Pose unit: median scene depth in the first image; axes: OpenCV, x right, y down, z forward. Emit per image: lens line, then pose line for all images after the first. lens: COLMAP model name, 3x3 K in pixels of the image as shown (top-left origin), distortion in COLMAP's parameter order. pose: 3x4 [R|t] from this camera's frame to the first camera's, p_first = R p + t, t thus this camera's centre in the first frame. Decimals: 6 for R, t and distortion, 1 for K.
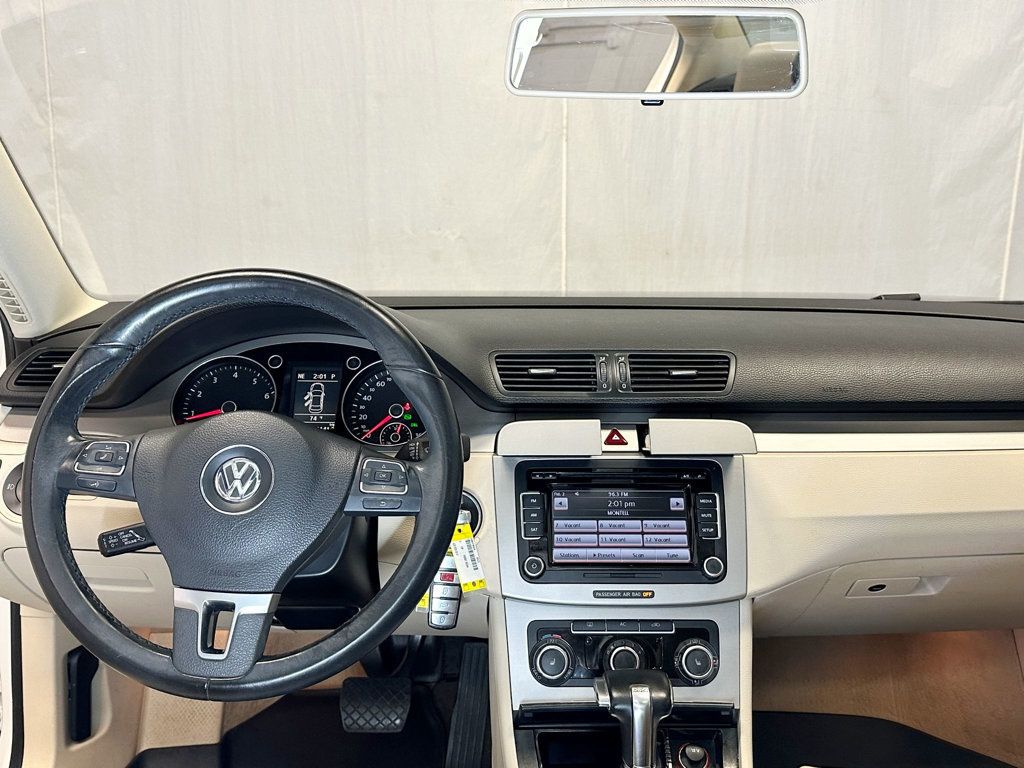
lens RADIAL K [[959.2, 0, 515.5], [0, 959.2, 382.3], [0, 0, 1]] dist [0.050601, 0.000000]
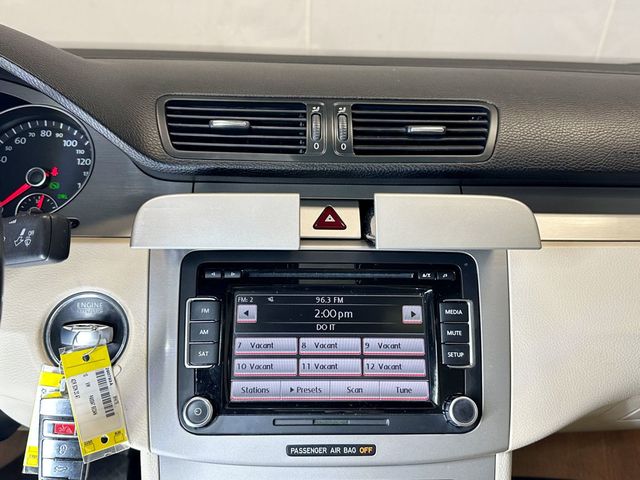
lens RADIAL K [[599.5, 0, 321.8], [0, 599.5, 245.0], [0, 0, 1]] dist [0.050601, 0.000000]
pose [[0.999391, 0.010306, 0.033337, 0.087081], [-0.014313, 0.992391, 0.122288, 0.023147], [-0.031823, -0.122691, 0.991935, 0.575000]]
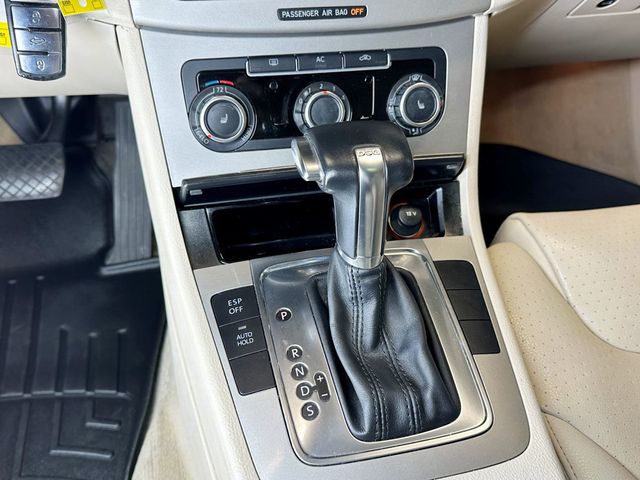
lens RADIAL K [[599.5, 0, 317.6], [0, 599.5, 233.8], [0, 0, 1]] dist [0.050601, 0.000000]
pose [[0.972773, -0.109626, 0.204194, 0.006622], [0.001543, 0.884100, 0.467296, 0.155204], [-0.231756, -0.454258, 0.860197, 0.553737]]
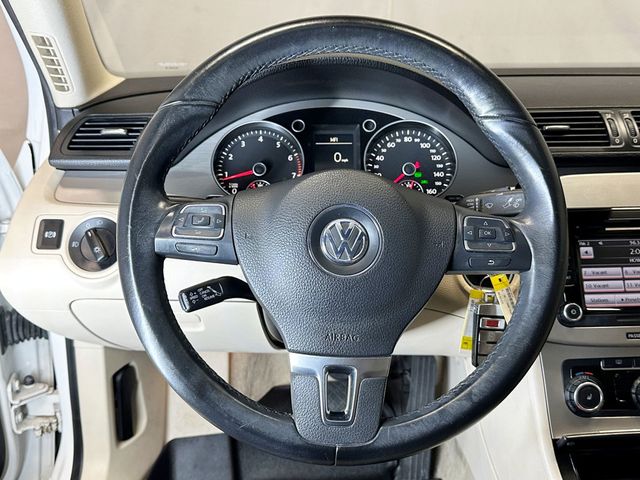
lens RADIAL K [[599.5, 0, 315.7], [0, 599.5, 246.0], [0, 0, 1]] dist [0.050601, 0.000000]
pose [[0.999810, -0.017816, 0.007939, -0.261812], [0.016468, 0.989164, 0.145885, 0.015808], [-0.010452, -0.145727, 0.989270, 0.337050]]
